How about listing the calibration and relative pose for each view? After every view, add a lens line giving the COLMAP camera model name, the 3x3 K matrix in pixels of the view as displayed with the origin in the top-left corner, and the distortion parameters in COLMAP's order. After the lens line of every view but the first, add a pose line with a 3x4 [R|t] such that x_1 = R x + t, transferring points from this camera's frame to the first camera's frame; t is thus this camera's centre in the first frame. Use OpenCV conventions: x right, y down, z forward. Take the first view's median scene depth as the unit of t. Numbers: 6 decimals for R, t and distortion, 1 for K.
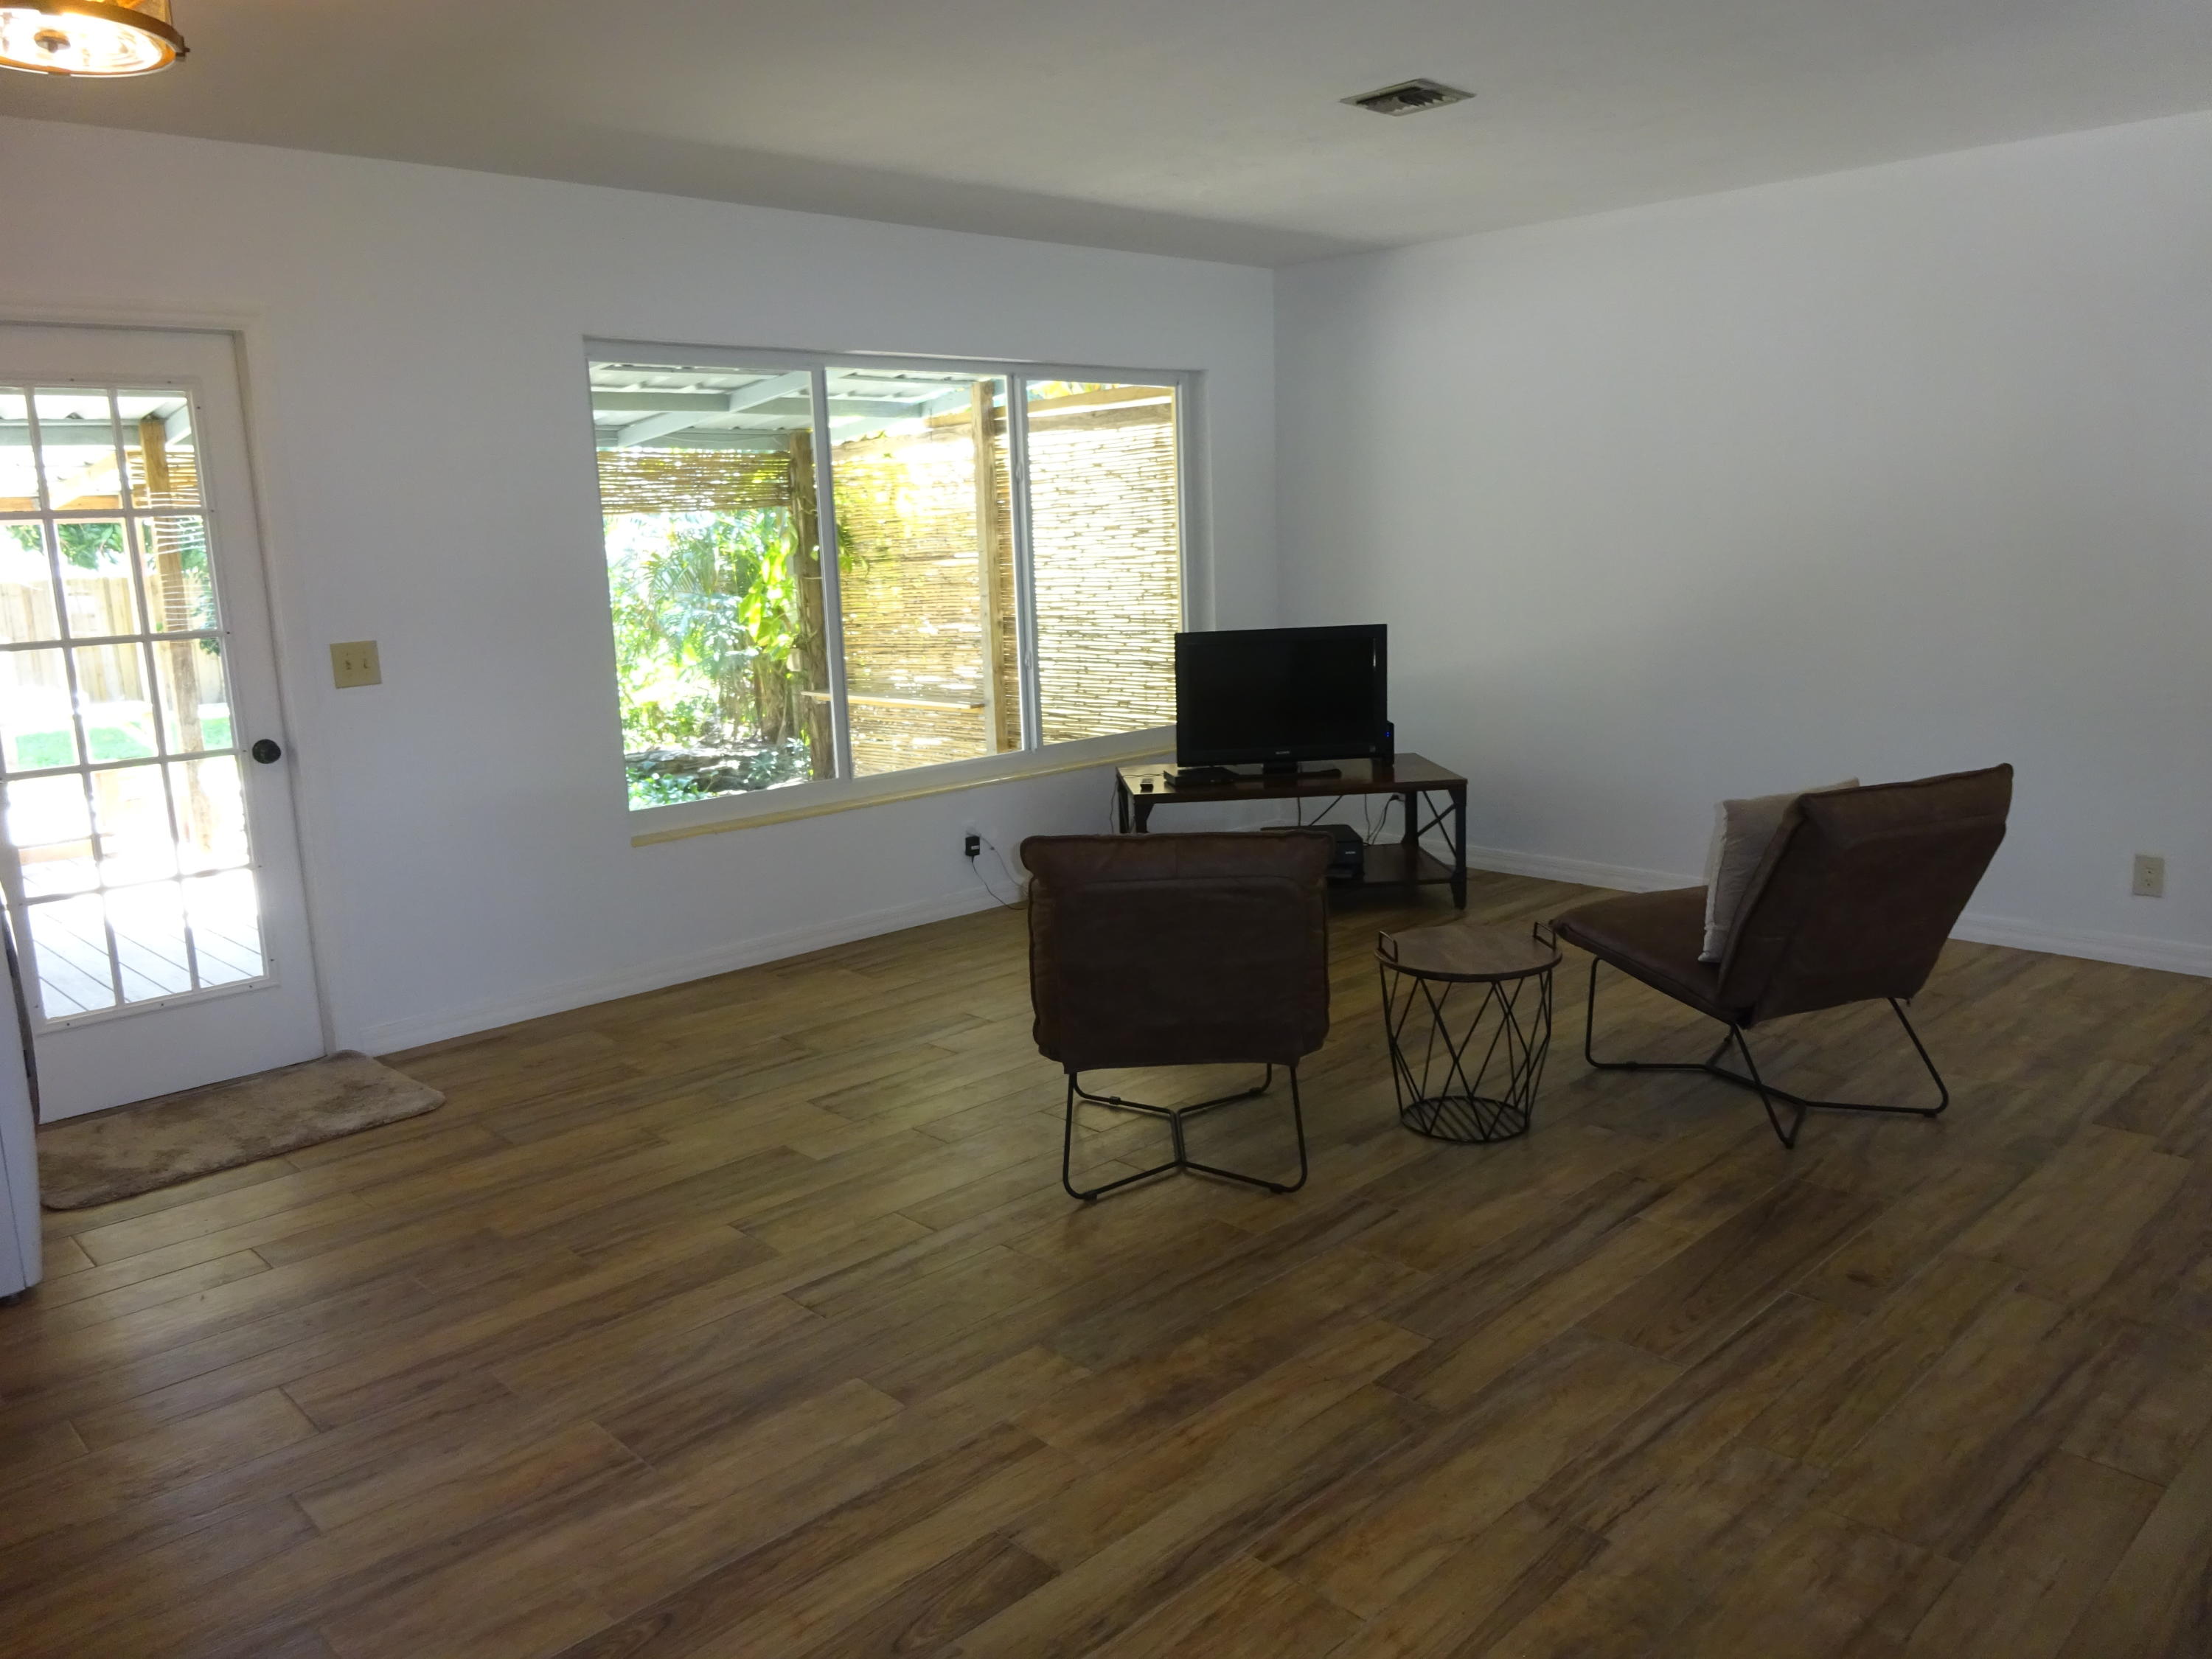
lens RADIAL K [[1633.7, 0, 1090.8], [0, 1633.7, 834.1], [0, 0, 1]] dist [-0.001777, 0.000576]
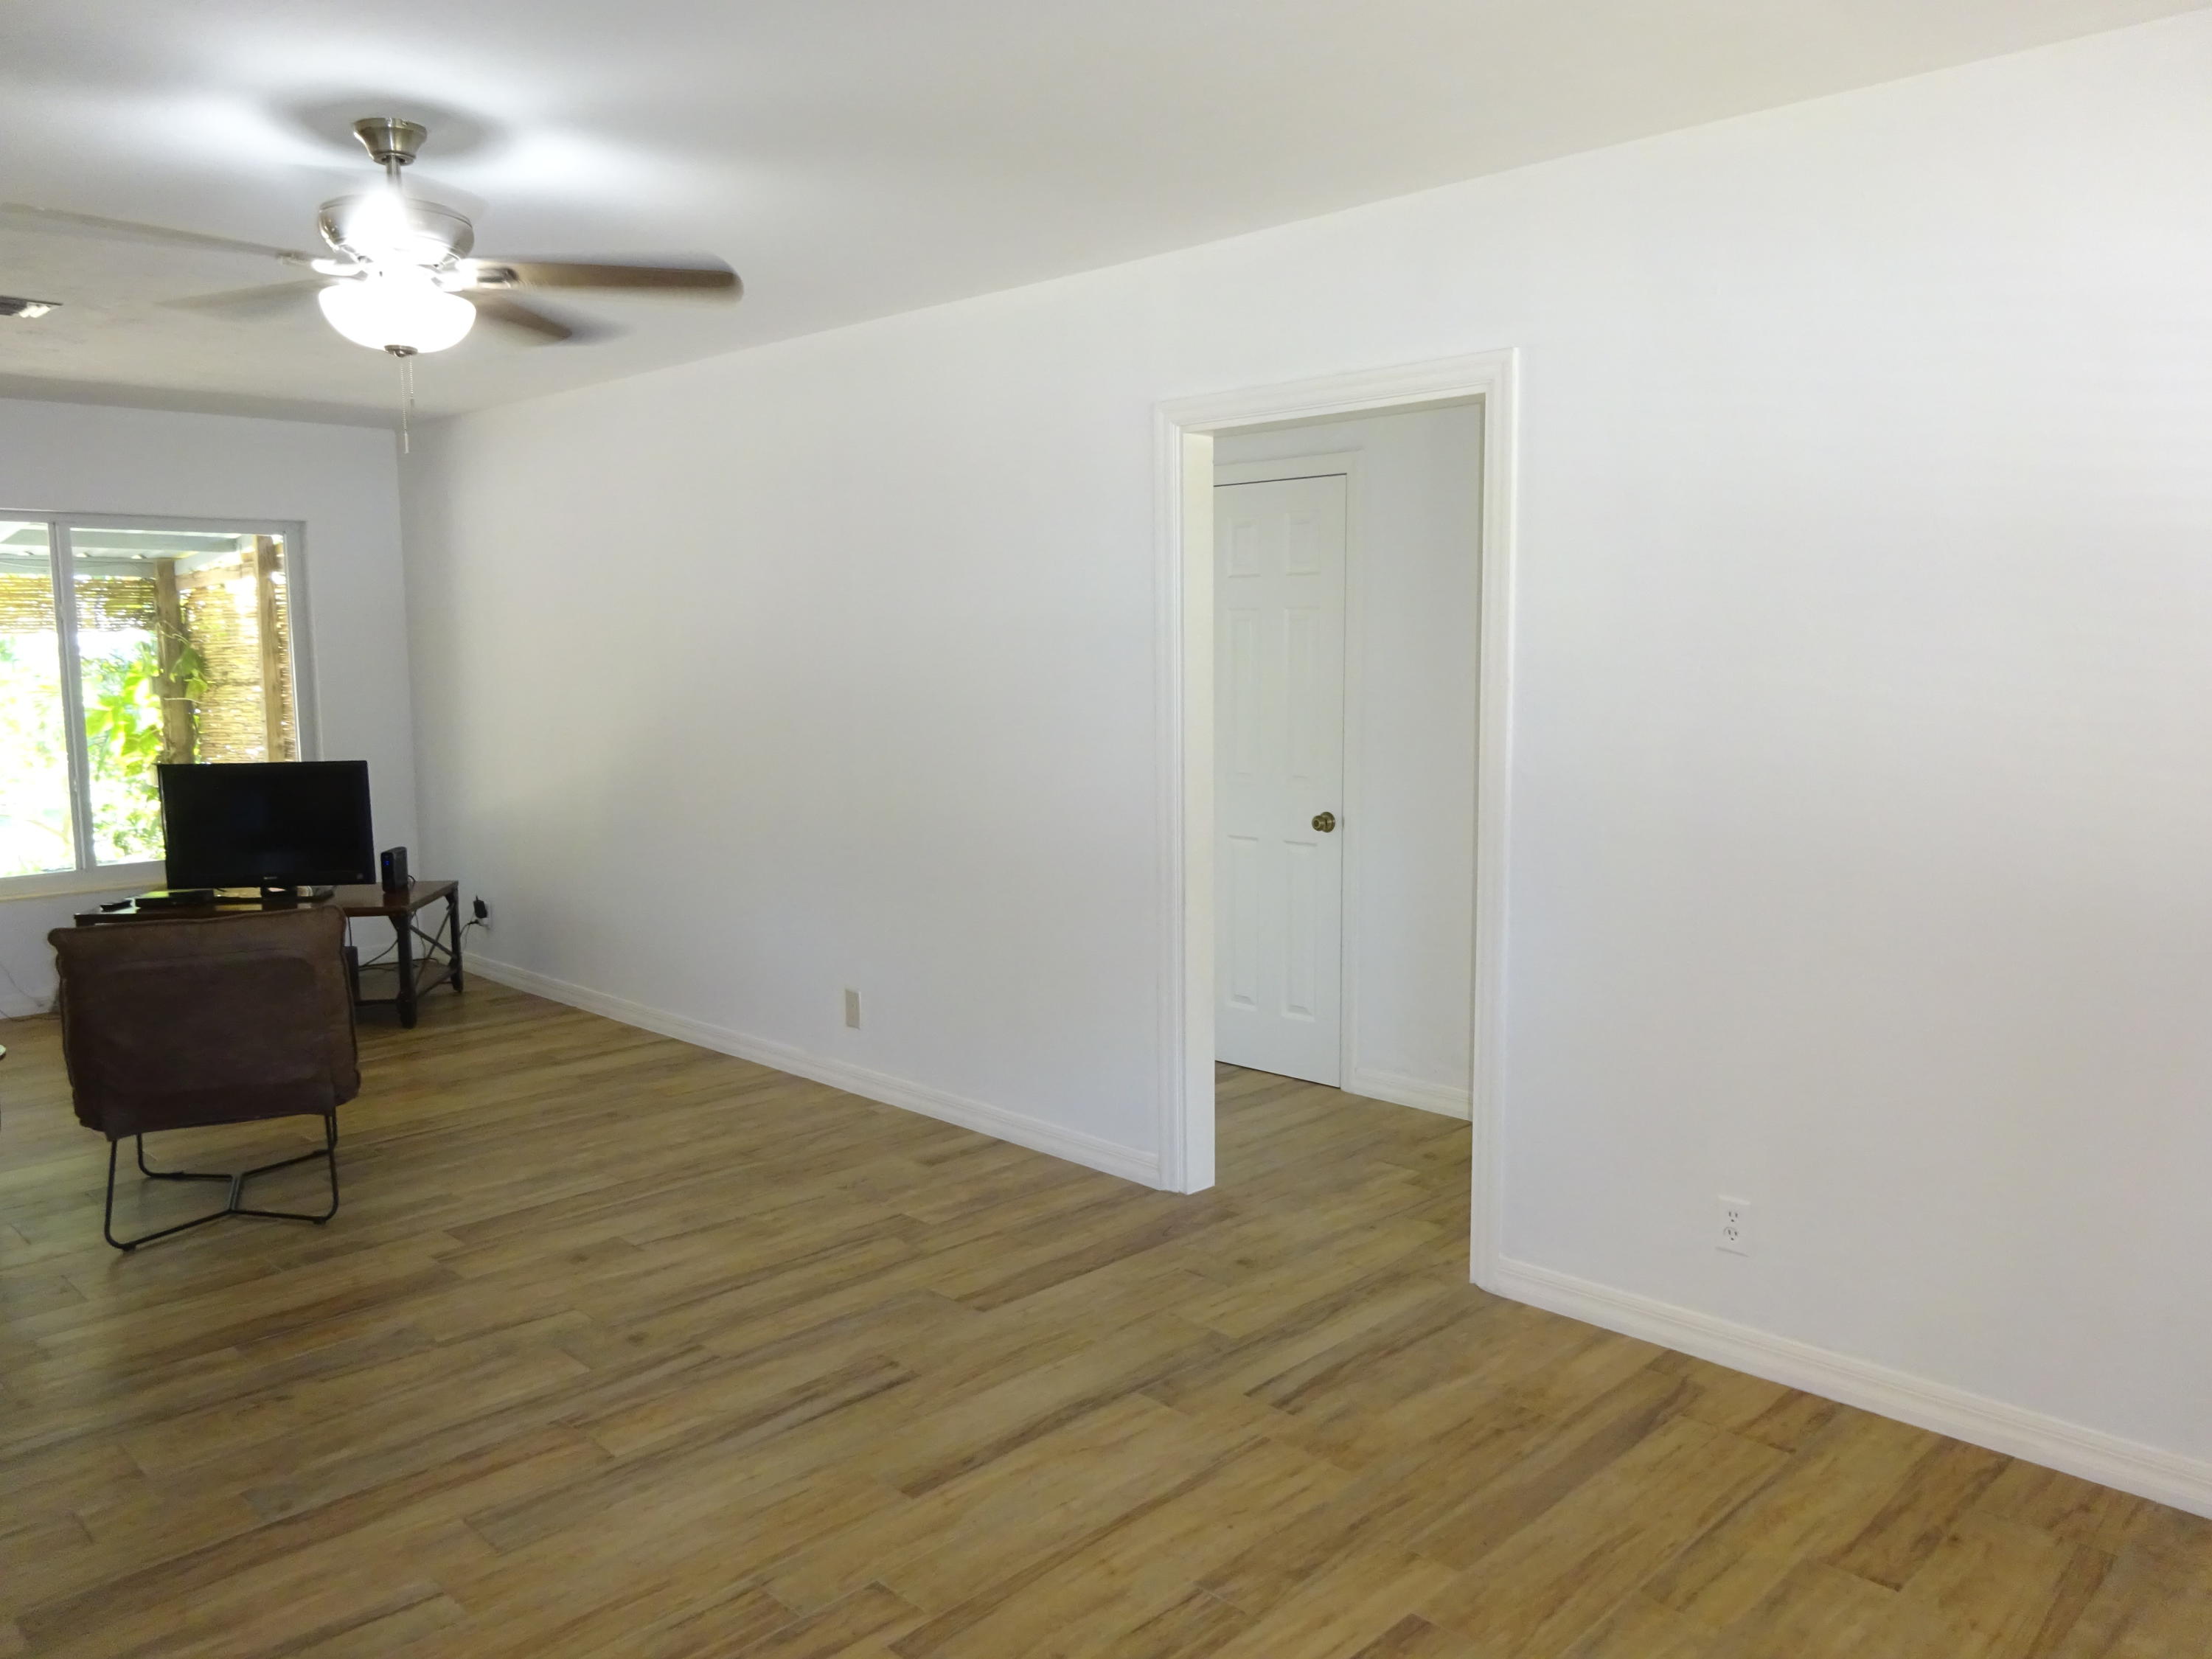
lens RADIAL K [[1633.7, 0, 1108.6], [0, 1633.7, 823.4], [0, 0, 1]] dist [-0.001777, 0.000576]
pose [[0.999040, 0.023143, 0.037188, 0.736251], [-0.020188, 0.996751, -0.077980, -0.015672], [-0.038872, 0.077154, 0.996261, -0.104206]]
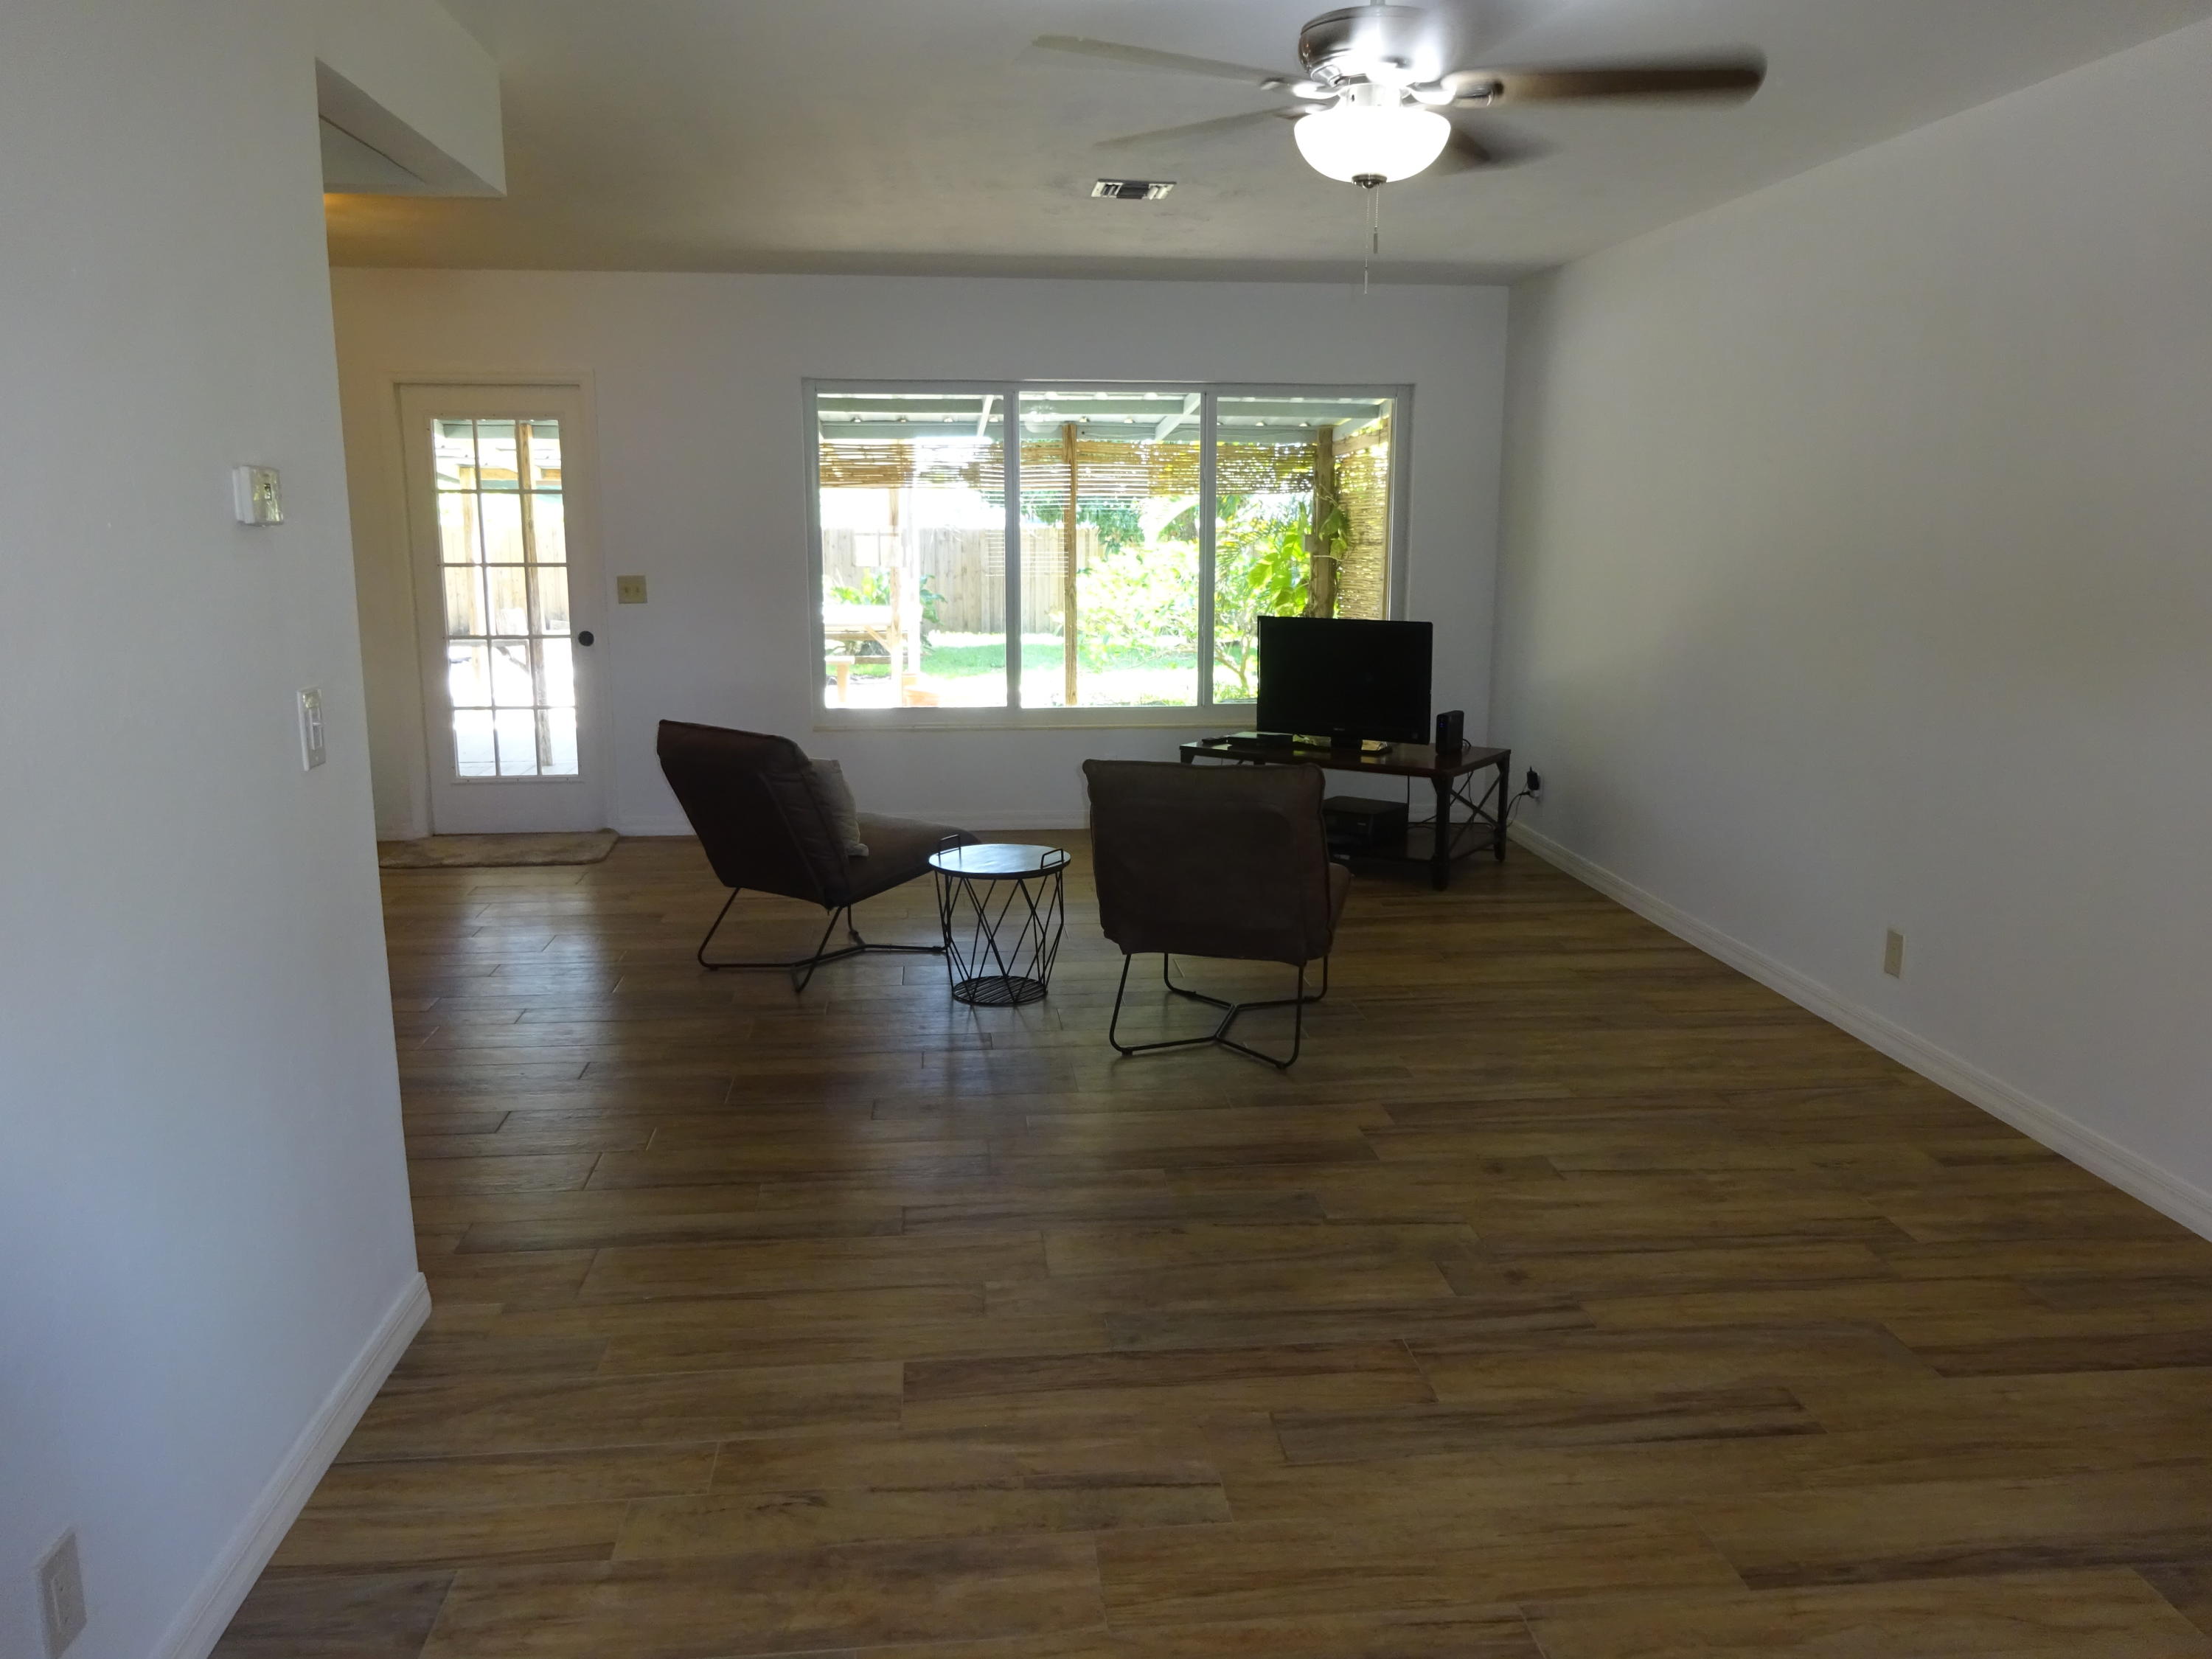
lens RADIAL K [[1633.7, 0, 1090.1], [0, 1633.7, 828.1], [0, 0, 1]] dist [-0.001777, 0.000576]
pose [[0.785366, 0.153350, -0.599737, 0.788440], [-0.144319, 0.987491, 0.063509, -0.034524], [0.601974, 0.036676, 0.797673, -0.000030]]
